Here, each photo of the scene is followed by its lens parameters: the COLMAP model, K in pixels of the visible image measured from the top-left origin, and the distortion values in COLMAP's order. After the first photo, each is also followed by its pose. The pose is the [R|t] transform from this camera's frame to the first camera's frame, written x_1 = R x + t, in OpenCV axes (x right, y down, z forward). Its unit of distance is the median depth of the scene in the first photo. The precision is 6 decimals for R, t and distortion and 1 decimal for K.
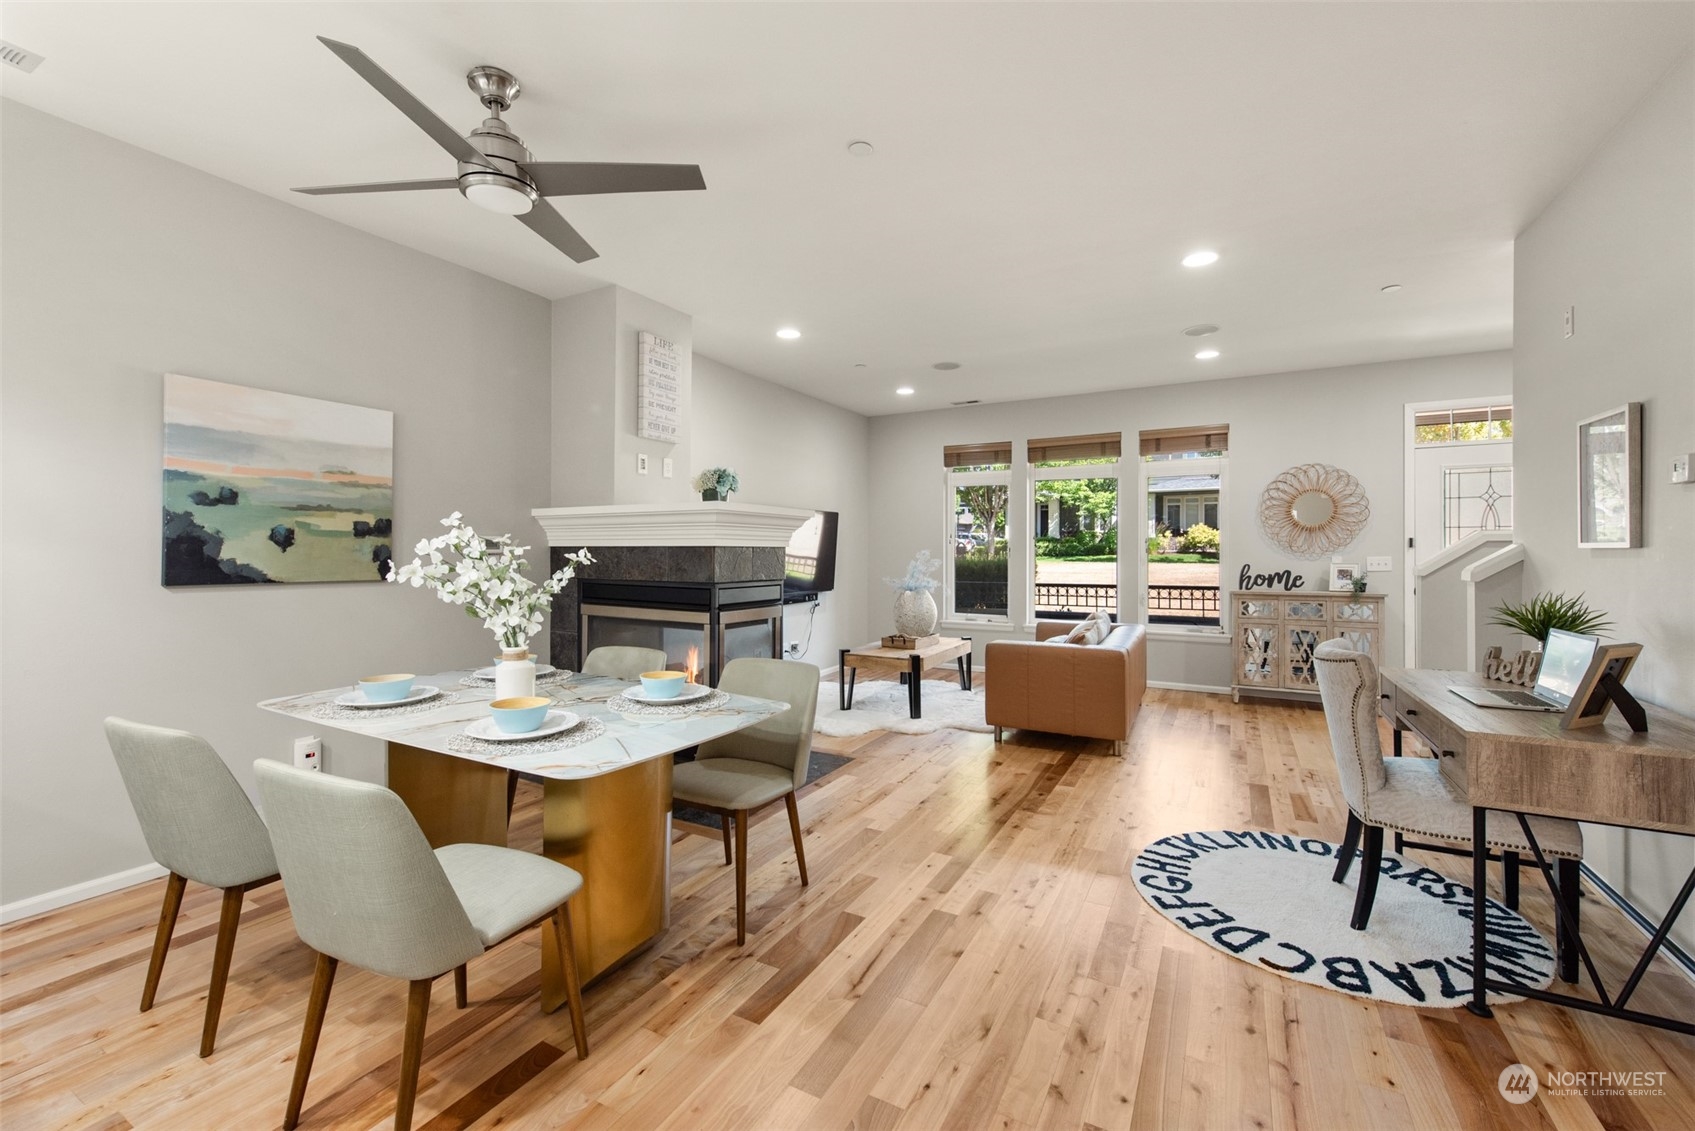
lens RADIAL K [[695.8, 0, 852.8], [0, 695.8, 554.2], [0, 0, 1]] dist [0.027711, -0.016737]
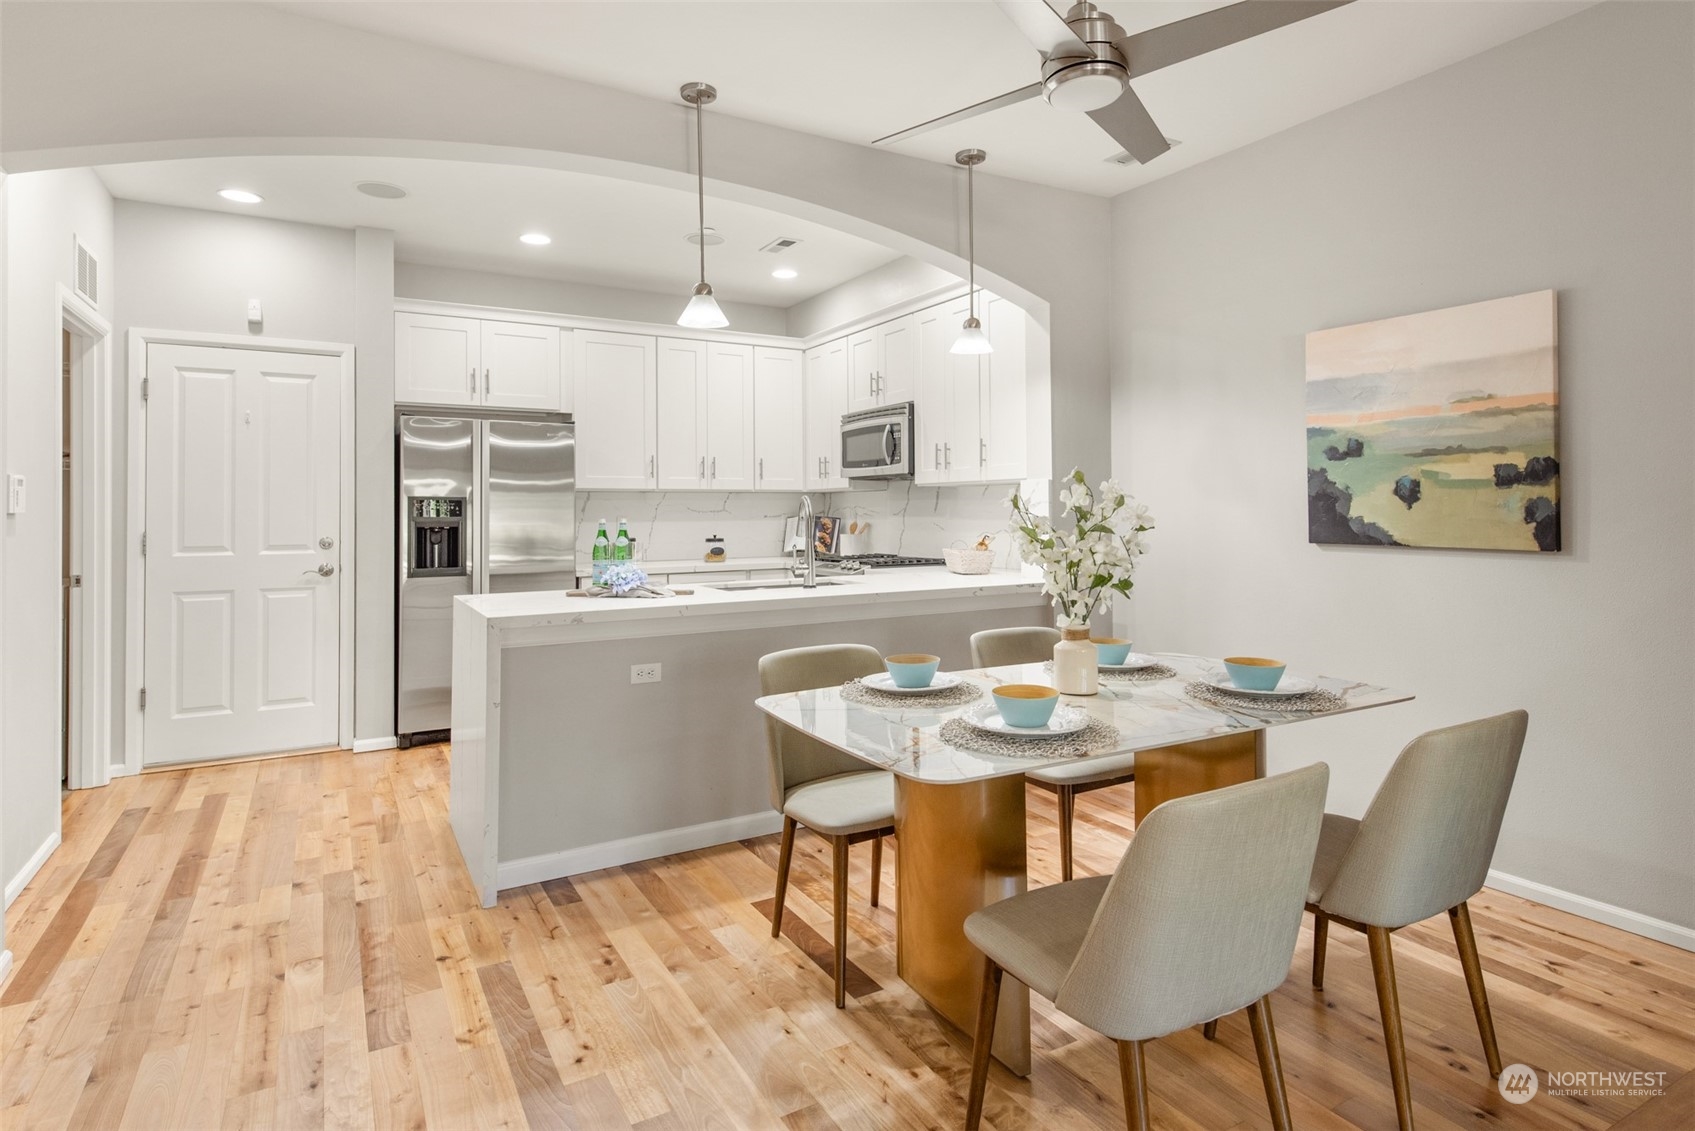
lens RADIAL K [[912.0, 0, 848.7], [0, 912.0, 501.4], [0, 0, 1]] dist [0.010688, -0.002237]
pose [[-0.521925, -0.006115, -0.852970, 0.308839], [0.003616, 0.999949, -0.009381, -0.003083], [0.852984, -0.007981, -0.521876, 0.704879]]
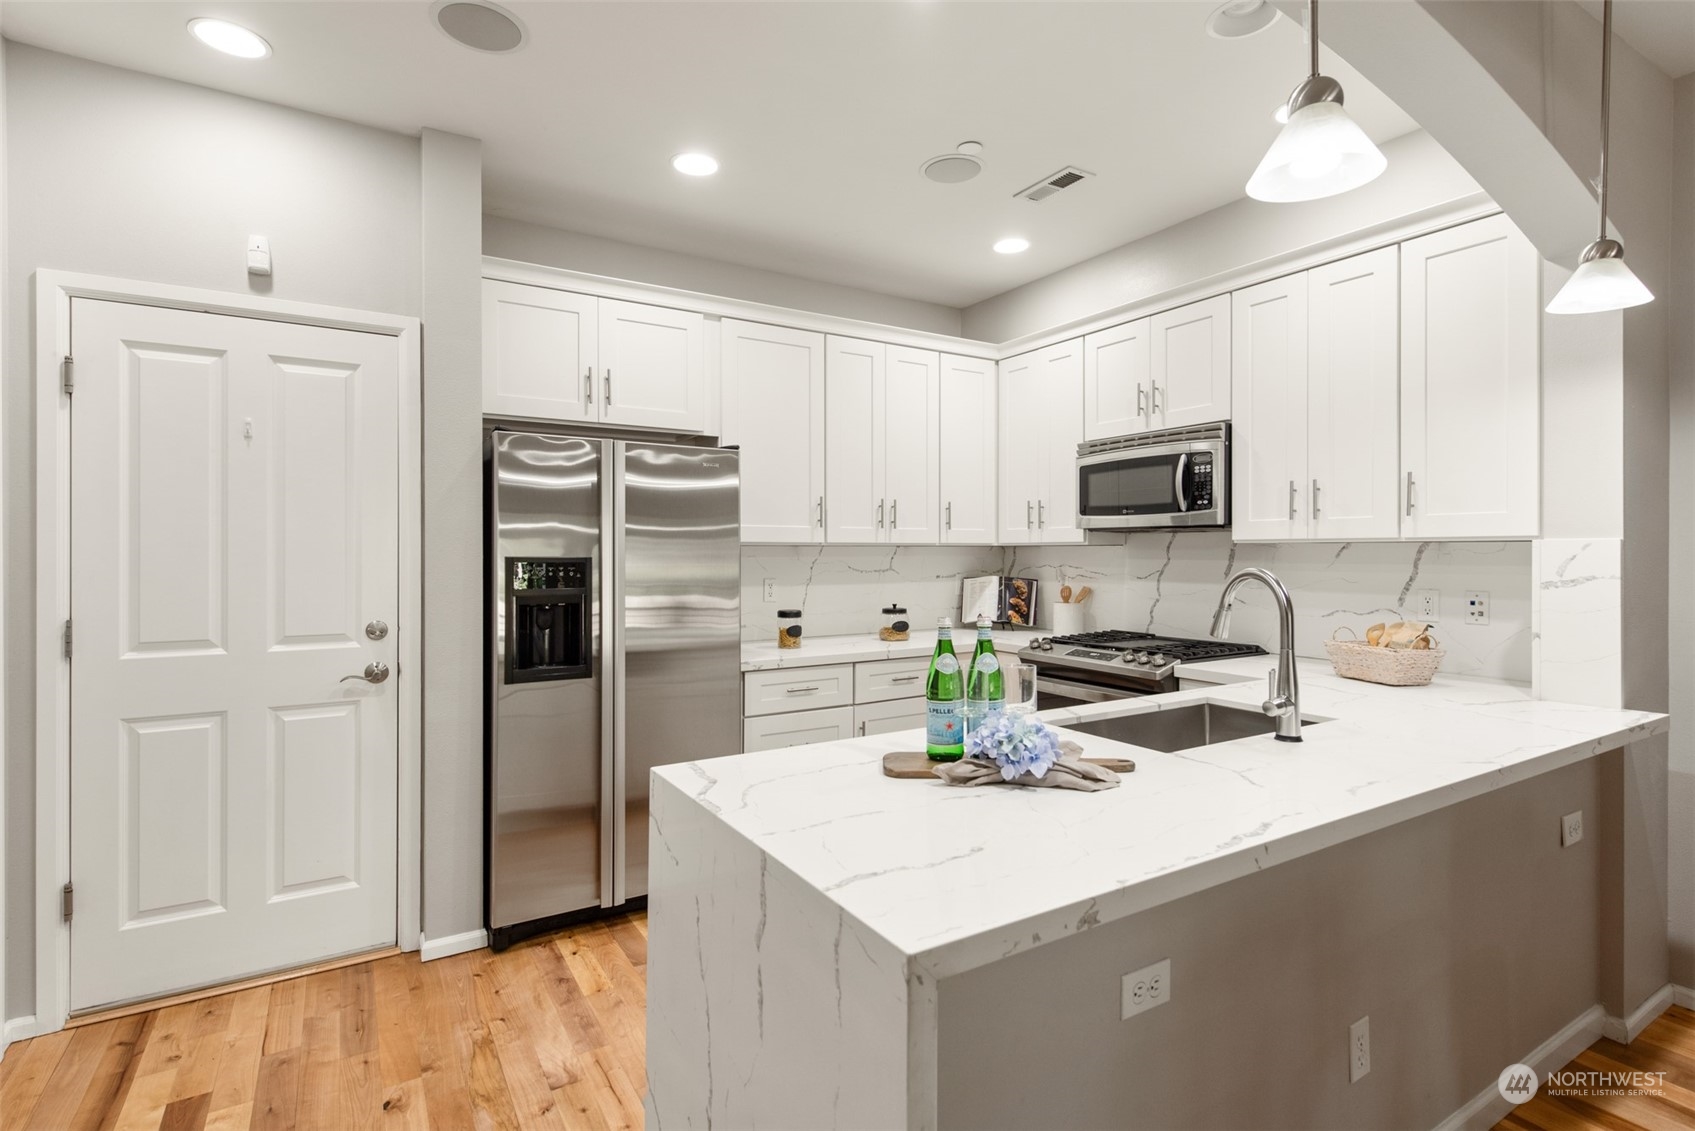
lens RADIAL K [[816.2, 0, 844.5], [0, 816.2, 554.3], [0, 0, 1]] dist [0.003219, 0.000304]
pose [[-0.500148, 0.003825, -0.865932, 0.051588], [-0.001307, 0.999986, 0.005172, -0.027879], [0.865939, 0.003719, -0.500136, 0.200495]]
